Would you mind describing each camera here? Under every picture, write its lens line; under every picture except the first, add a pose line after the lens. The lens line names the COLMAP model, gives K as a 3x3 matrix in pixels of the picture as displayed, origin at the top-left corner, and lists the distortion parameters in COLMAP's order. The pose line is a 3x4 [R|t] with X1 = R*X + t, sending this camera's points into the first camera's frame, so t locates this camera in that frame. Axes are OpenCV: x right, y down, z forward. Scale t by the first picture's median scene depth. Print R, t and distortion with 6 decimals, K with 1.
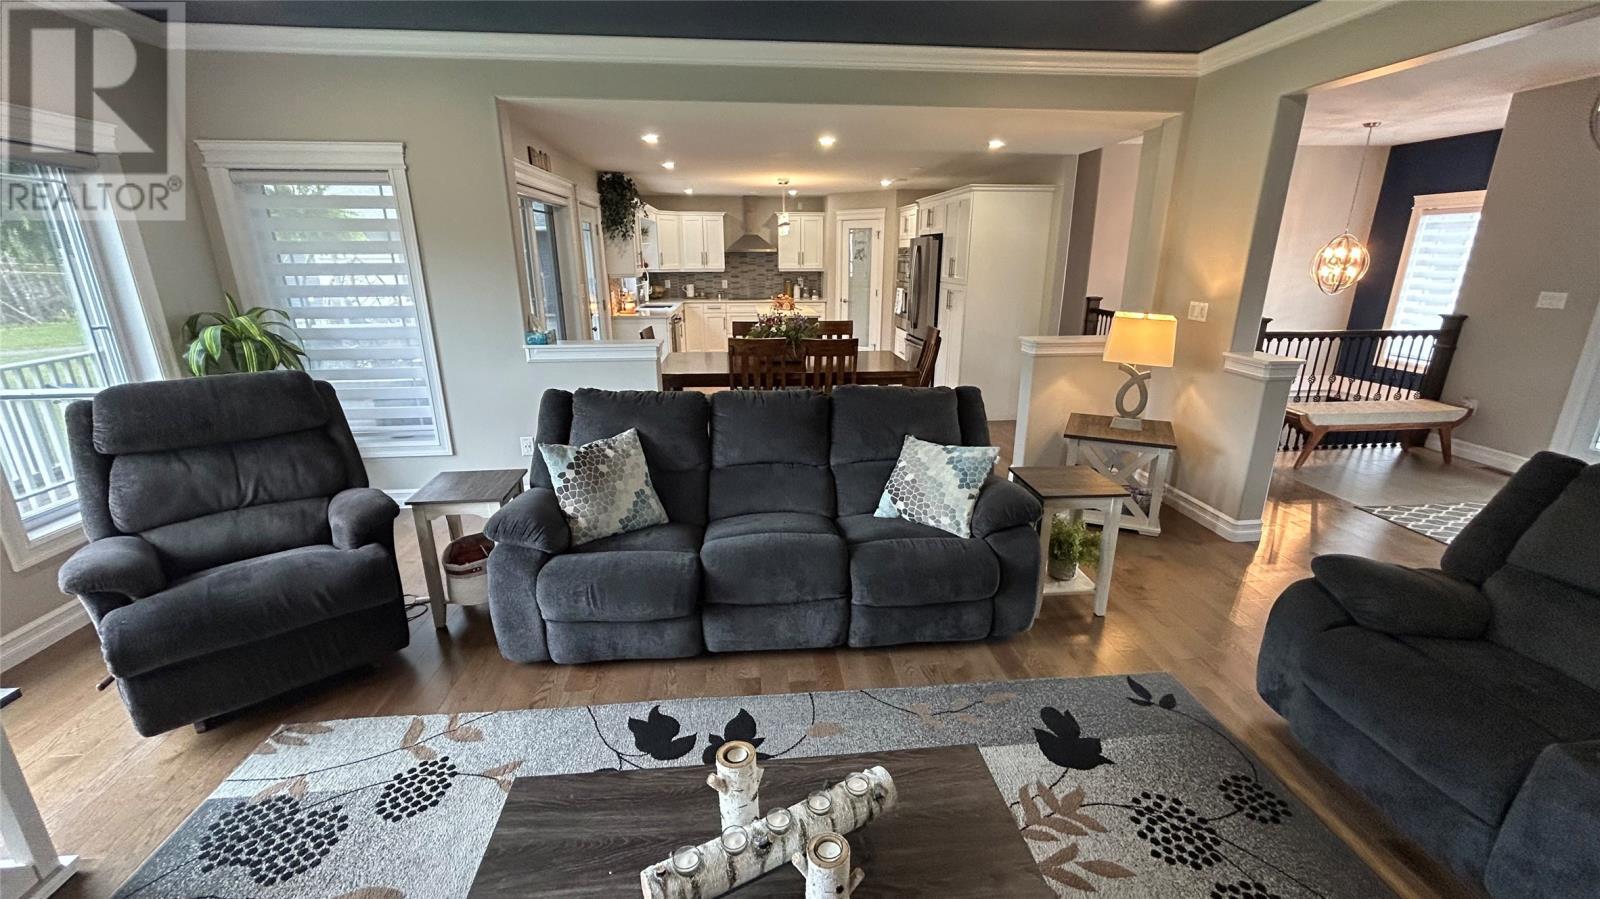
lens RADIAL K [[653.2, 0, 798.4], [0, 653.2, 452.1], [0, 0, 1]] dist [-0.000165, 0.000800]
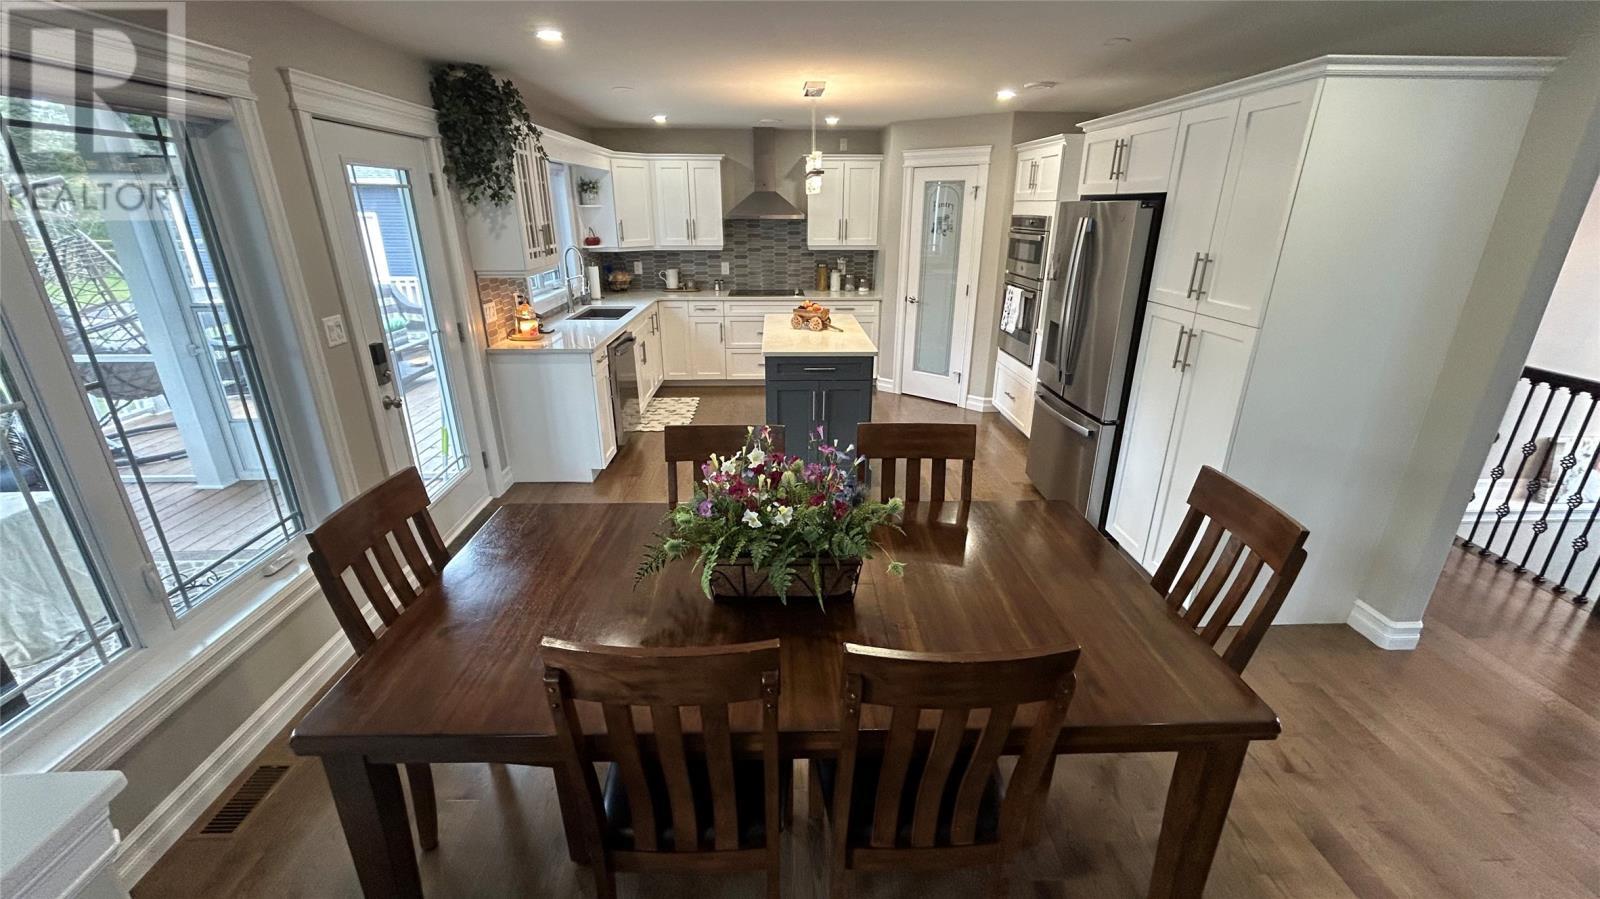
lens RADIAL K [[653.2, 0, 798.4], [0, 653.2, 452.1], [0, 0, 1]] dist [-0.000165, 0.000800]
pose [[0.998273, 0.022602, -0.054224, -0.000035], [-0.019104, 0.997755, 0.064193, -0.128805], [0.055553, -0.063046, 0.996463, 0.375016]]
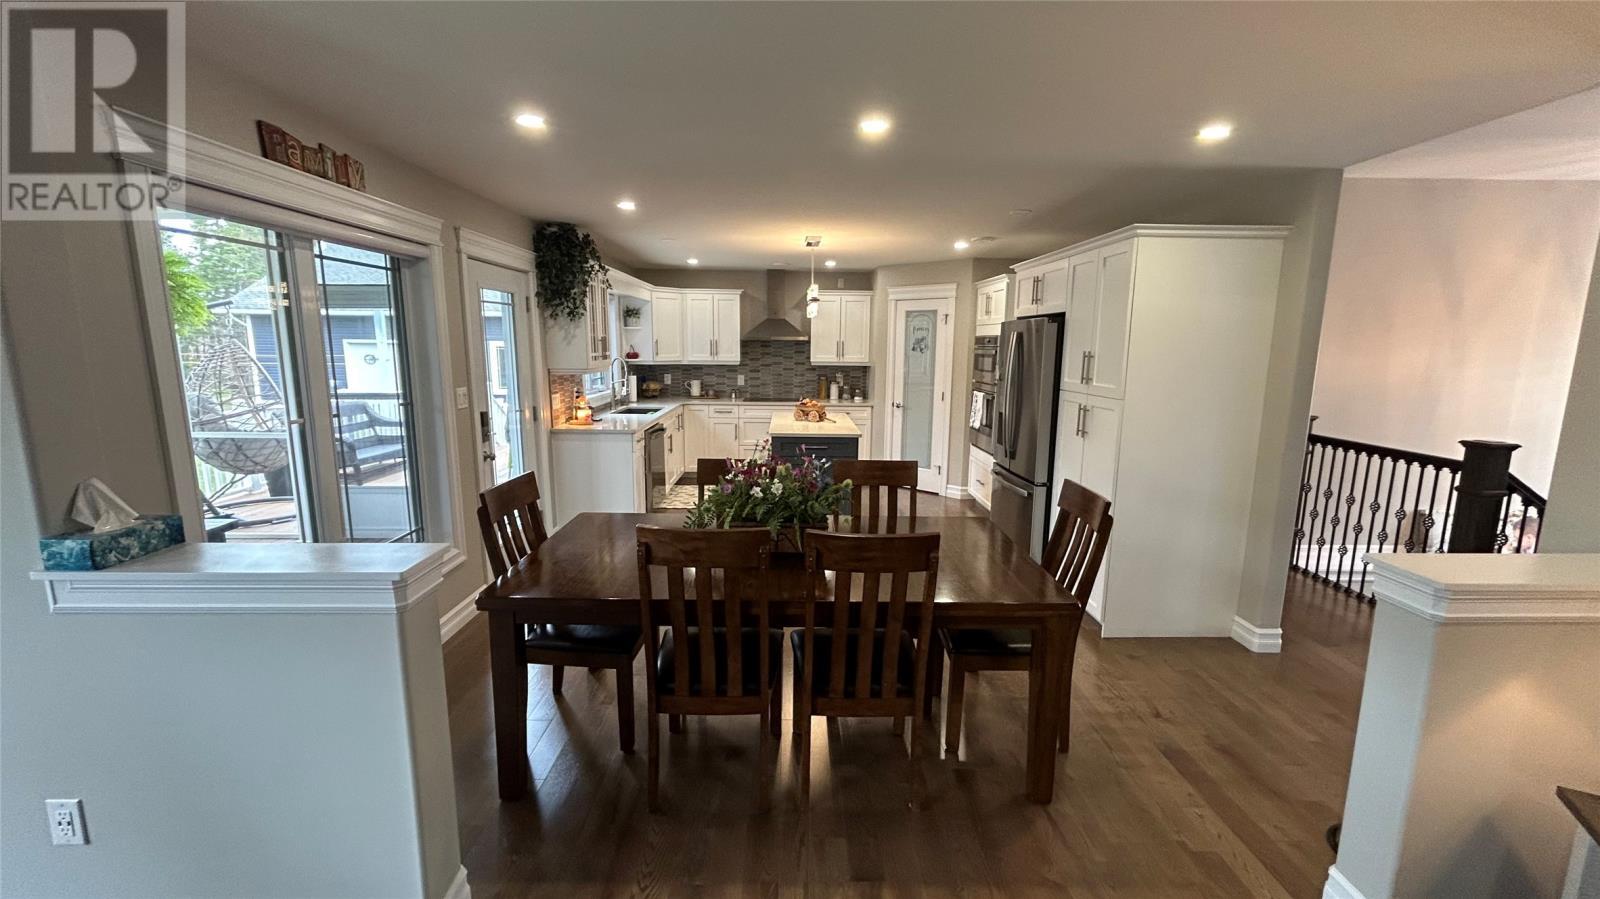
lens RADIAL K [[653.2, 0, 798.4], [0, 653.2, 452.1], [0, 0, 1]] dist [-0.000165, 0.000800]
pose [[0.997001, 0.023245, -0.073809, 0.014974], [-0.032649, 0.991122, -0.128886, -0.083819], [0.070158, 0.130910, 0.988909, 0.279411]]
